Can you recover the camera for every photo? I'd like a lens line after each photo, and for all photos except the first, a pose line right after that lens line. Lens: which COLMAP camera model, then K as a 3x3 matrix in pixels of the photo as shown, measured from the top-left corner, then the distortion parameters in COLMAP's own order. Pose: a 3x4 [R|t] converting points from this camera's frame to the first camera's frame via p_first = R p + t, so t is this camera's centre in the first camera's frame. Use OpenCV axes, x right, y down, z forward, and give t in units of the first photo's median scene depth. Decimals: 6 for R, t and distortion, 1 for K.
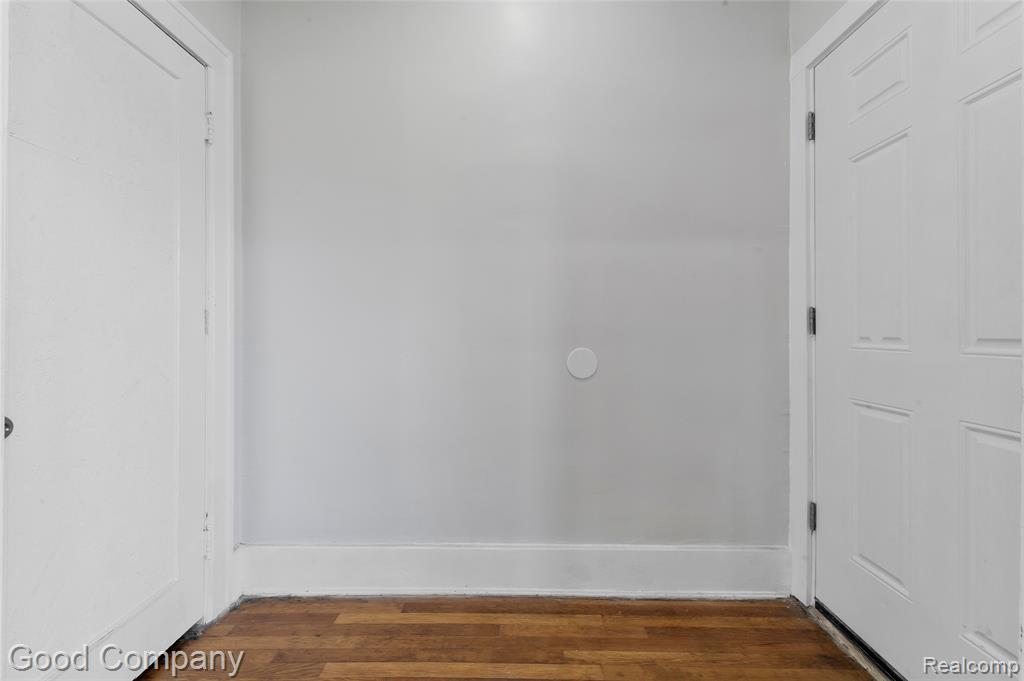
lens RADIAL K [[414.7, 0, 512.7], [0, 414.7, 336.5], [0, 0, 1]] dist [0.004071, -0.000312]
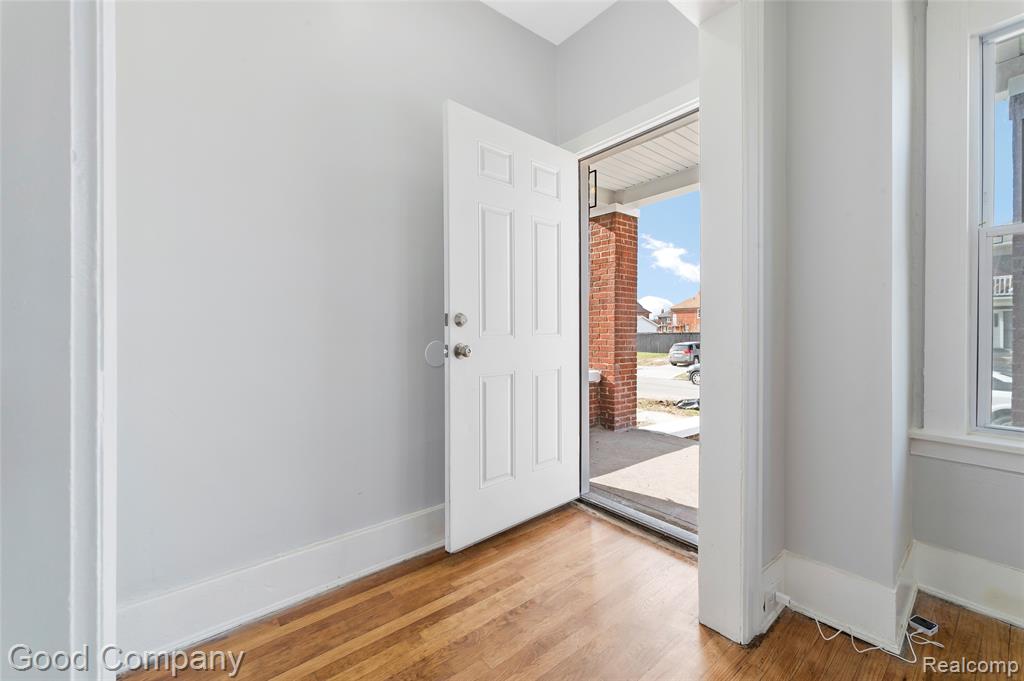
lens RADIAL K [[414.7, 0, 514.2], [0, 414.7, 335.9], [0, 0, 1]] dist [0.004071, -0.000312]
pose [[0.754039, -0.006645, 0.656796, -0.515608], [0.007511, 0.999971, 0.001494, 0.001966], [-0.656787, 0.003806, 0.754067, -0.076967]]
